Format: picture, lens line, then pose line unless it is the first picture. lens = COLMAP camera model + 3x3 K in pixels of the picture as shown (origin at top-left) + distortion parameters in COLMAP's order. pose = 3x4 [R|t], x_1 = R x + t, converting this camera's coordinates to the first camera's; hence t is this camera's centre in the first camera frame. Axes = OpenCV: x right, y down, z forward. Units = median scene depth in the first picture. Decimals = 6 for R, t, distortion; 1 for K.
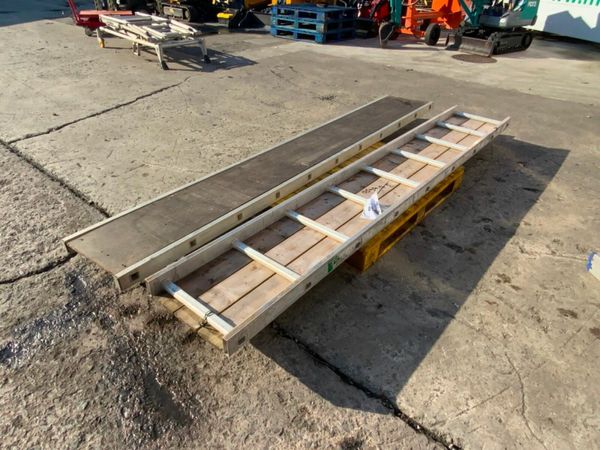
lens RADIAL K [[409.2, 0, 298.4], [0, 409.2, 225.4], [0, 0, 1]] dist [0.026675, -0.038756]
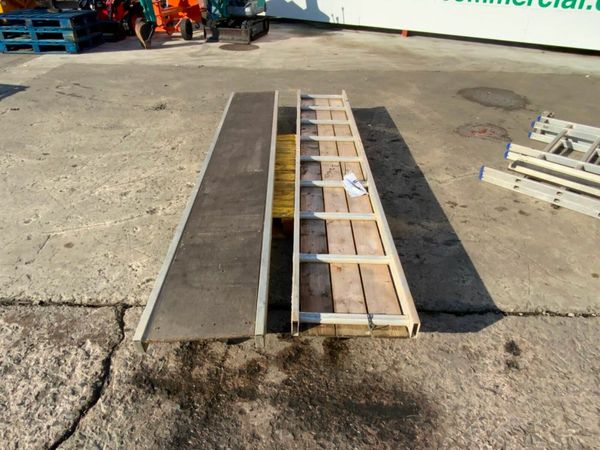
lens RADIAL K [[409.2, 0, 298.4], [0, 409.2, 225.4], [0, 0, 1]] dist [0.026675, -0.038756]
pose [[0.773148, -0.357558, 0.523827, -0.456451], [0.349280, 0.929444, 0.118902, -0.103979], [-0.529382, 0.091033, 0.843485, 0.110105]]
